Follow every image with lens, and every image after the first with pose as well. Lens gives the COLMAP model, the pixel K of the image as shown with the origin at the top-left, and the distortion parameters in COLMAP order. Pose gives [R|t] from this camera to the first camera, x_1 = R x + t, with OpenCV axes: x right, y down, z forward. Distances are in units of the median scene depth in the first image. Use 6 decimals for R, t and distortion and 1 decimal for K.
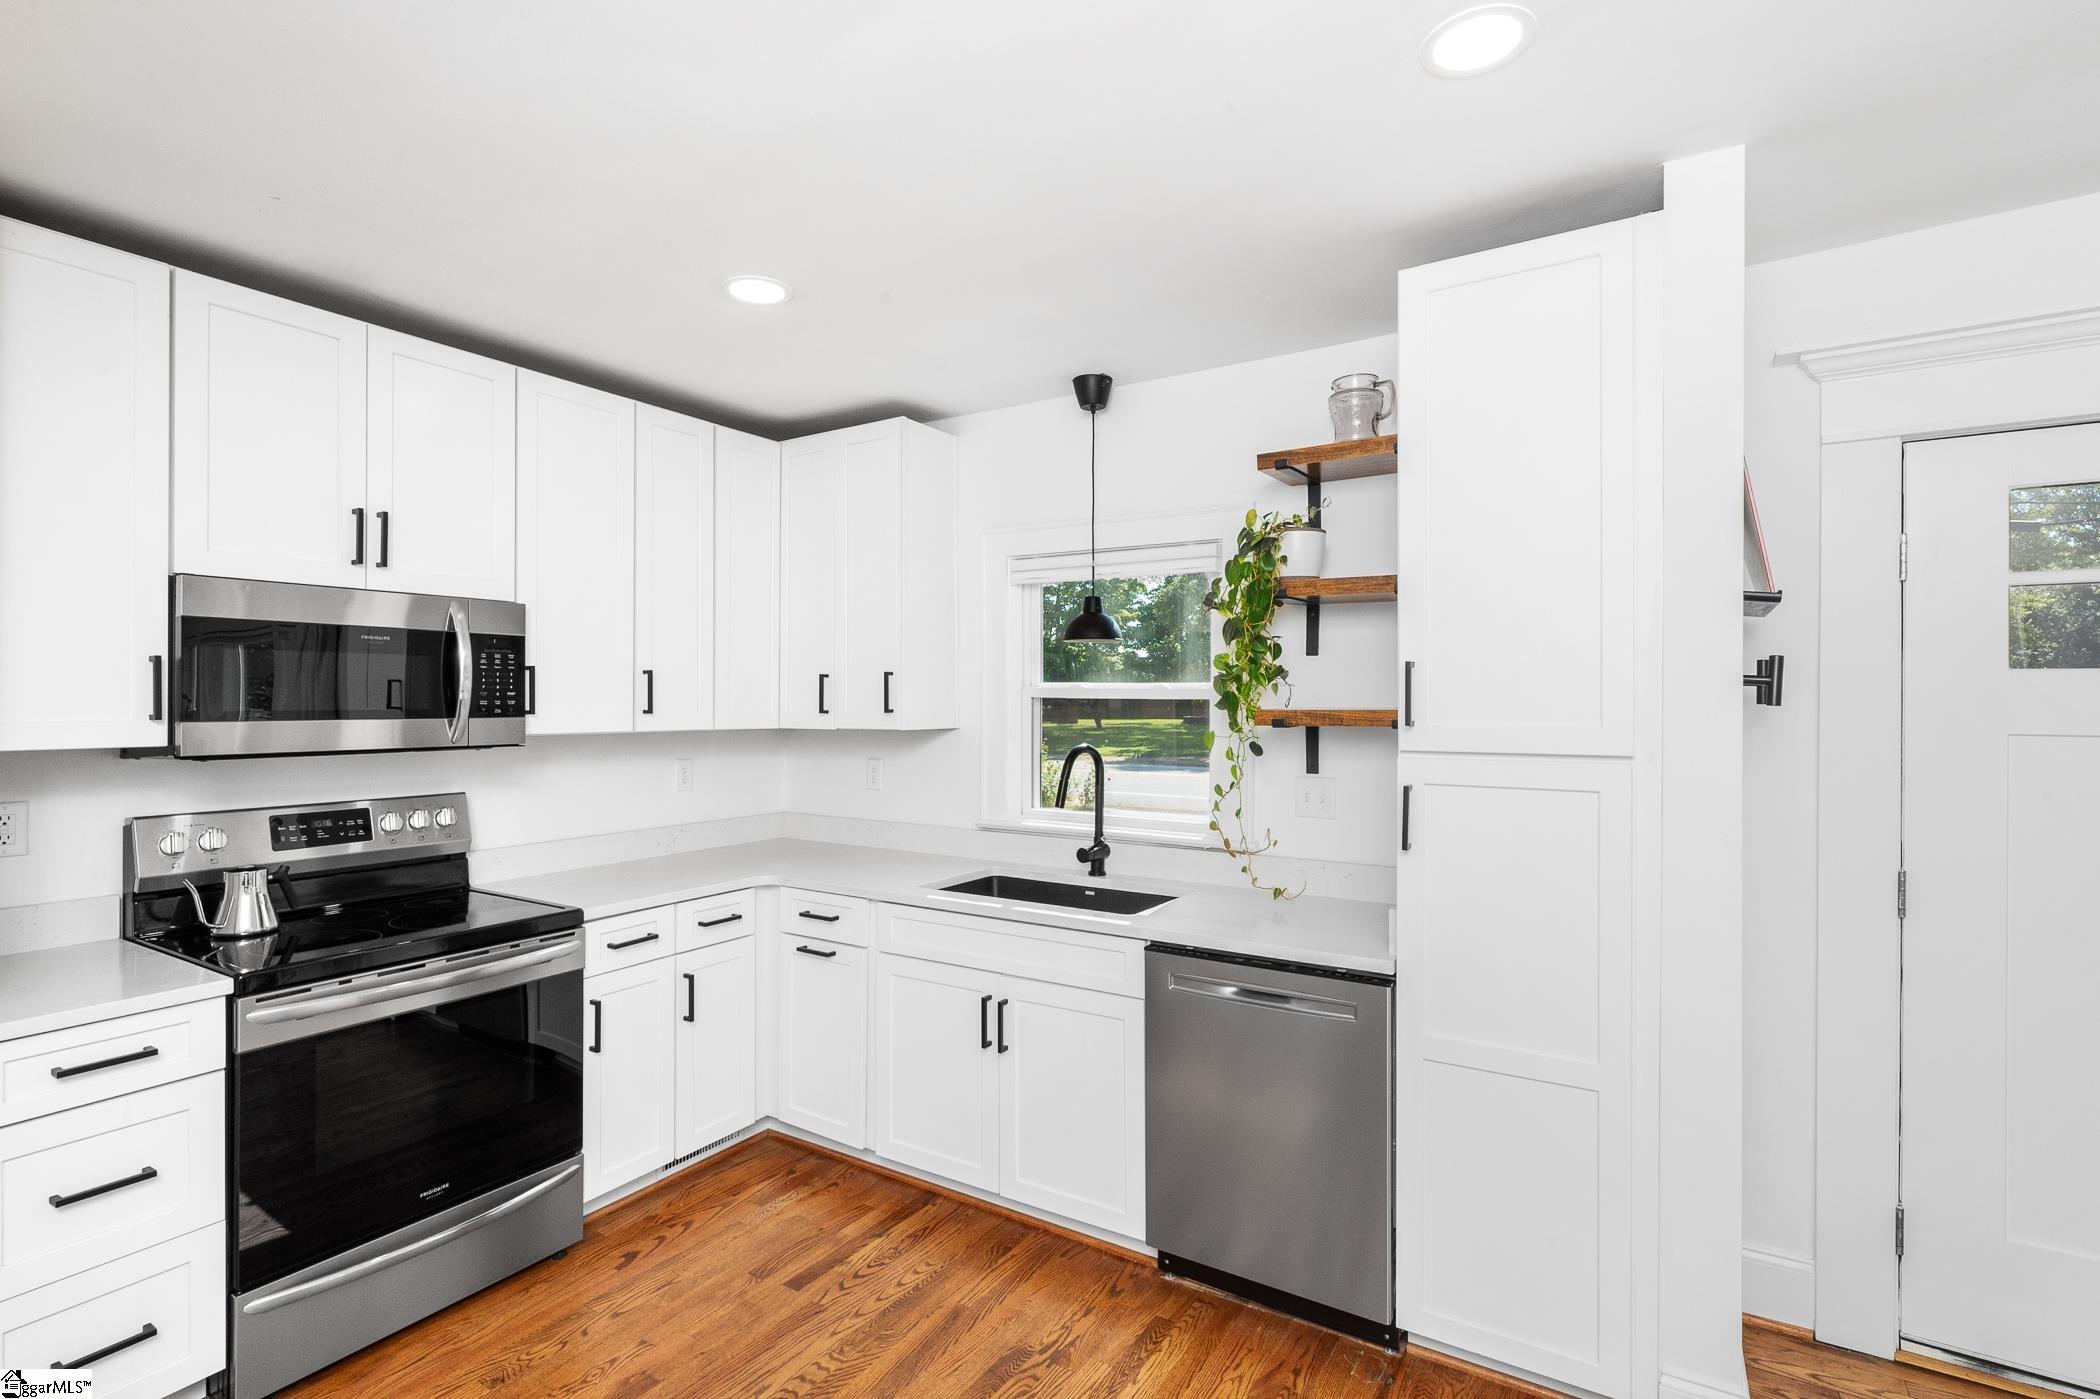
lens RADIAL K [[966.5, 0, 1050.0], [0, 966.5, 699.5], [0, 0, 1]] dist [-0.000553, -0.000116]
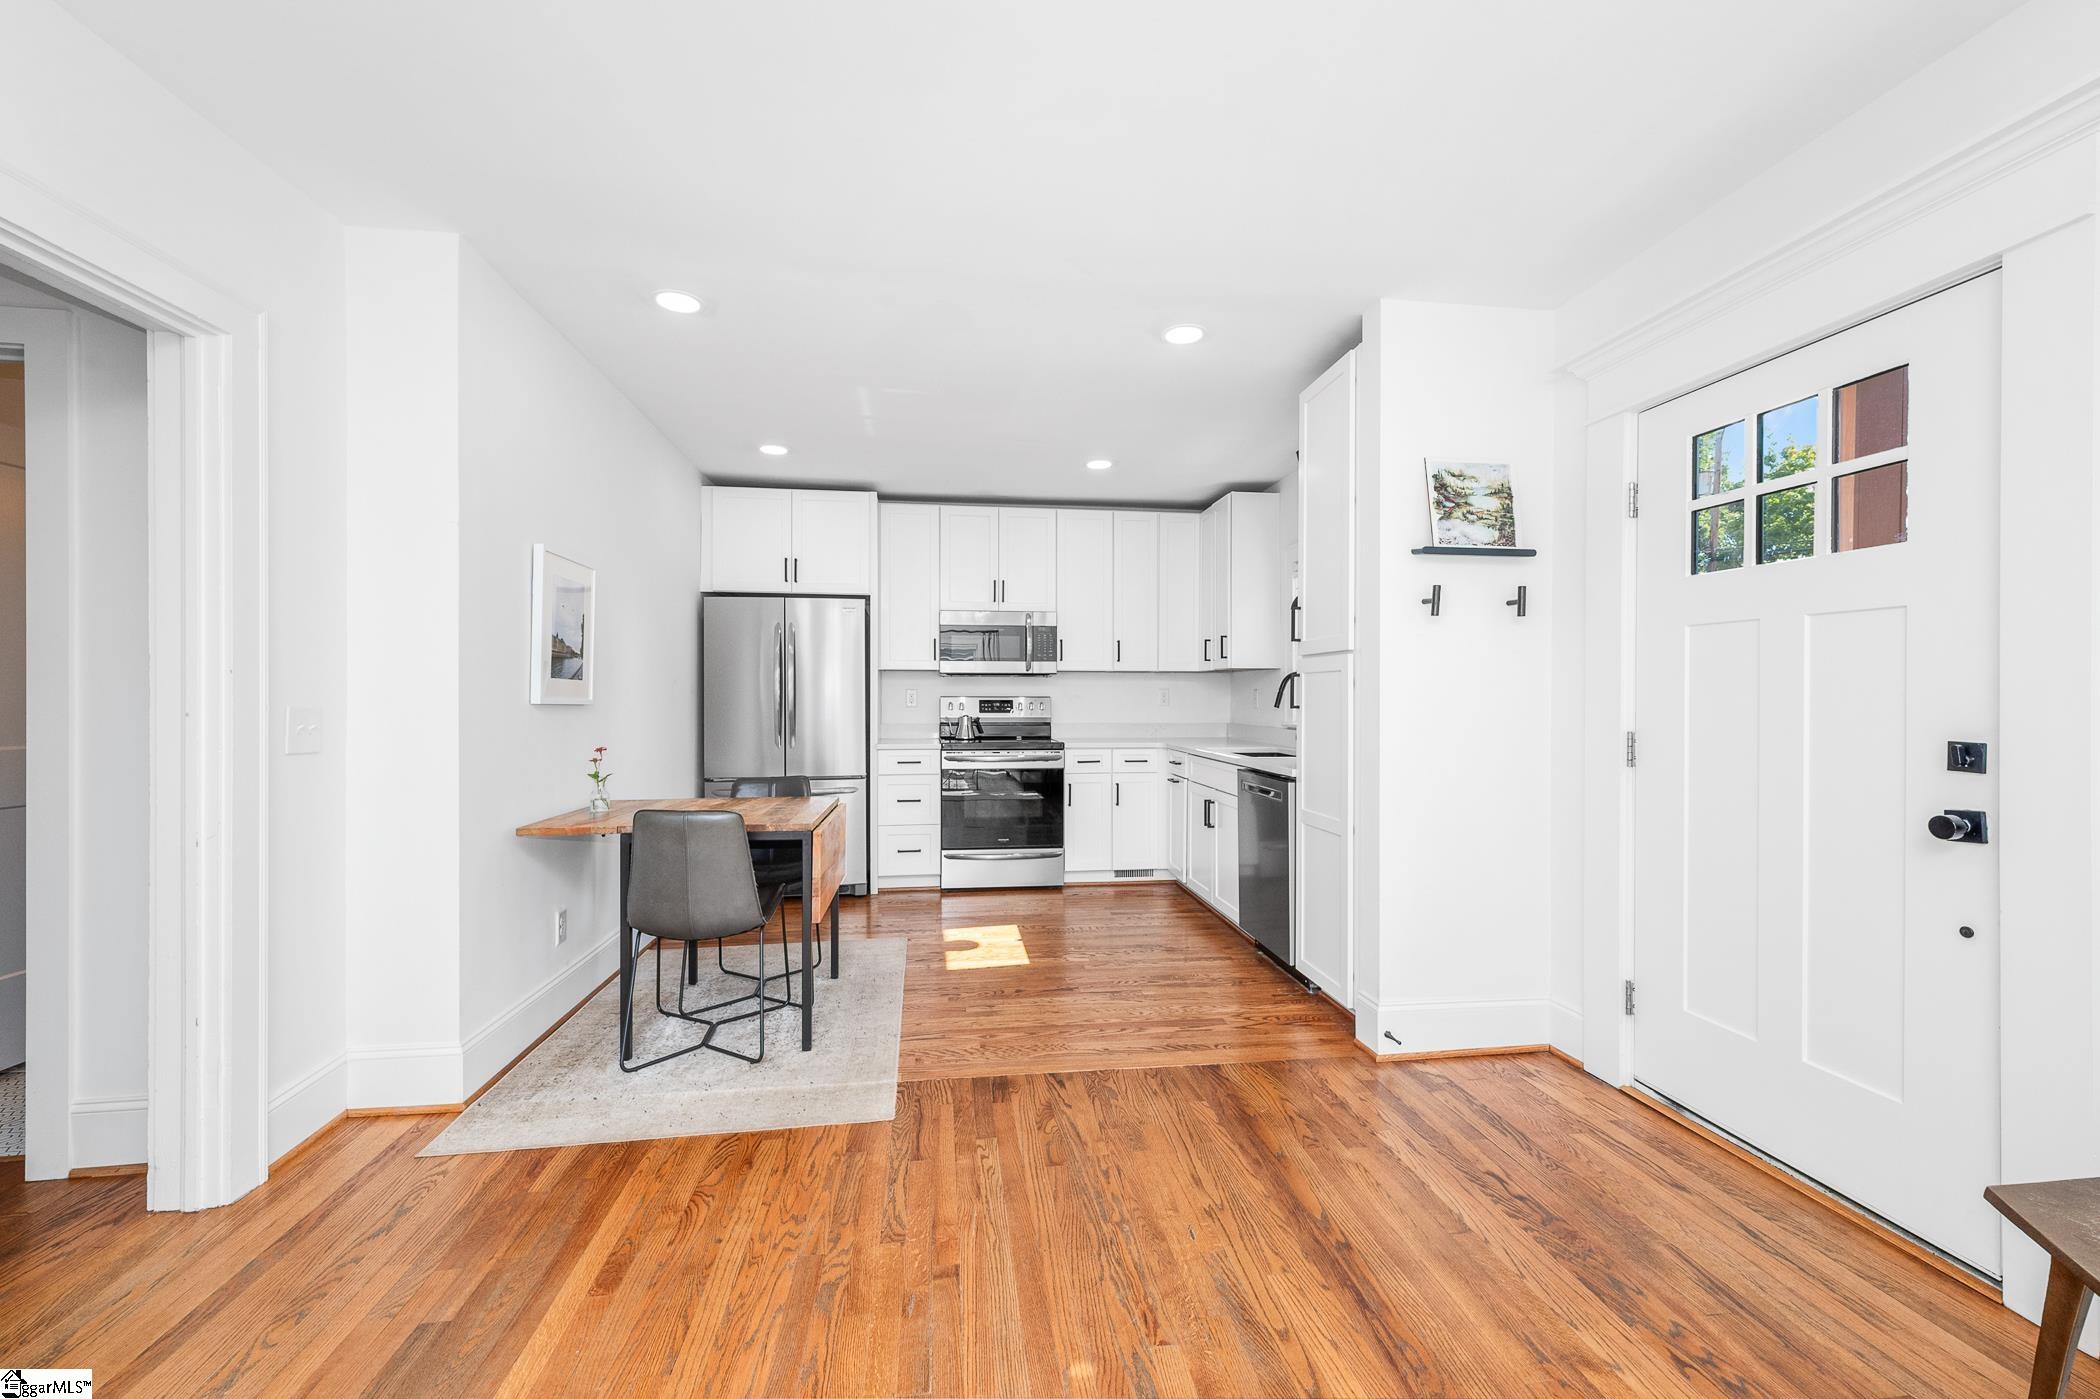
lens RADIAL K [[860.8, 0, 1053.8], [0, 860.8, 698.0], [0, 0, 1]] dist [0.004030, 0.000591]
pose [[0.639440, 0.002223, -0.768838, 1.128208], [-0.001644, 0.999997, 0.001525, 0.111847], [0.768839, 0.000289, 0.639442, -0.347121]]
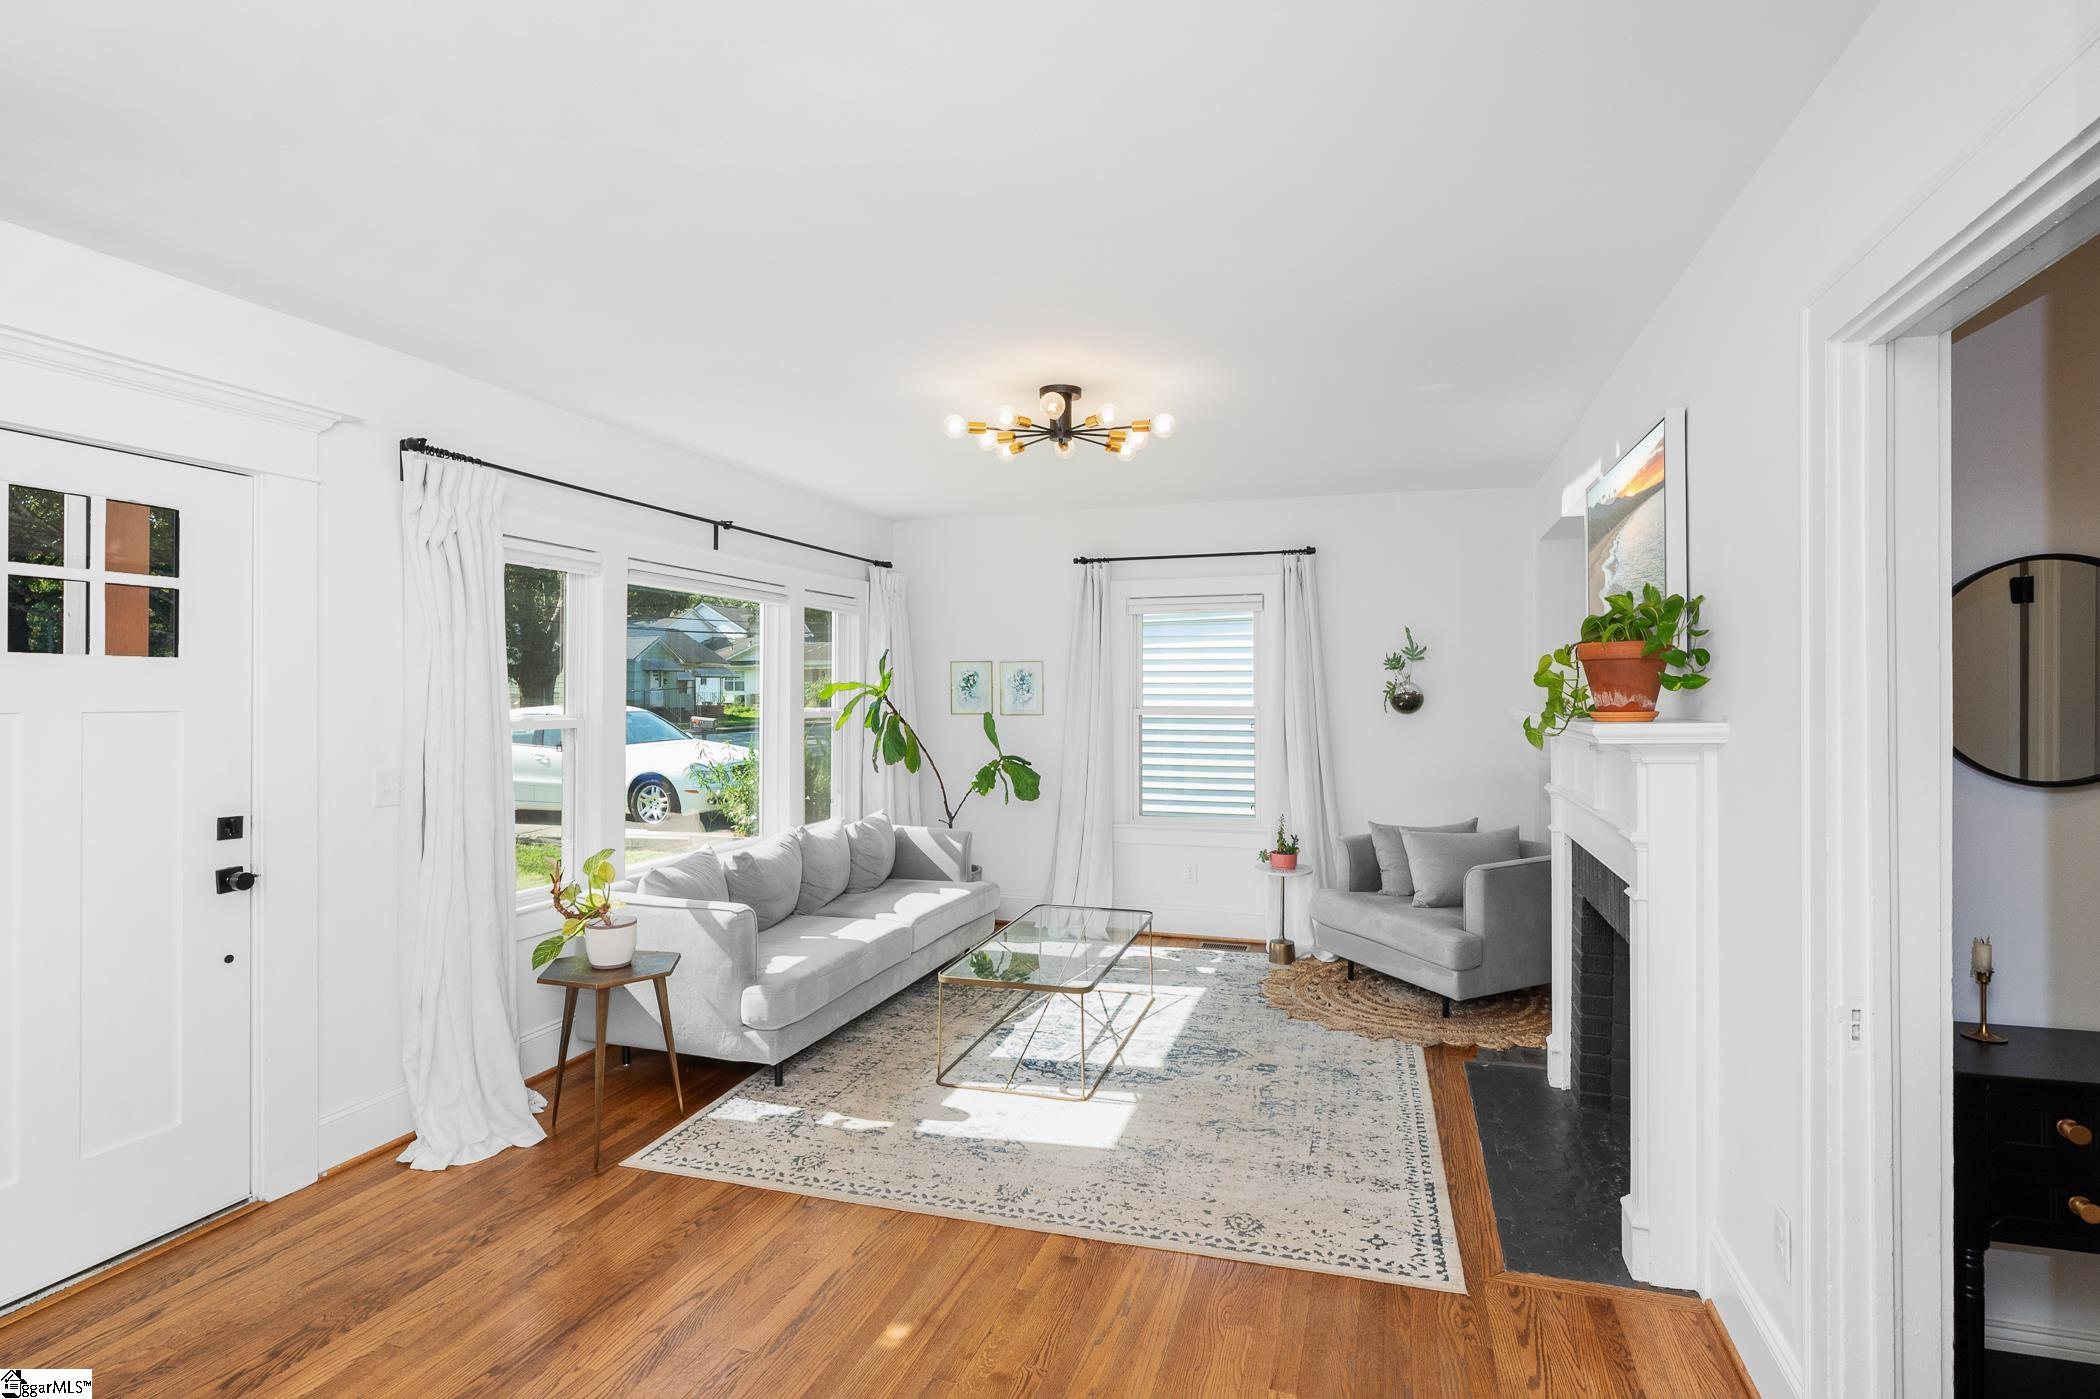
lens RADIAL K [[1052.6, 0, 1046.0], [0, 1052.6, 689.0], [0, 0, 1]] dist [0.000807, -0.000011]
pose [[-0.237969, 0.002583, 0.971269, -0.281543], [0.001076, 0.999997, -0.002395, 0.011057], [-0.971272, 0.000475, -0.237971, 0.088941]]
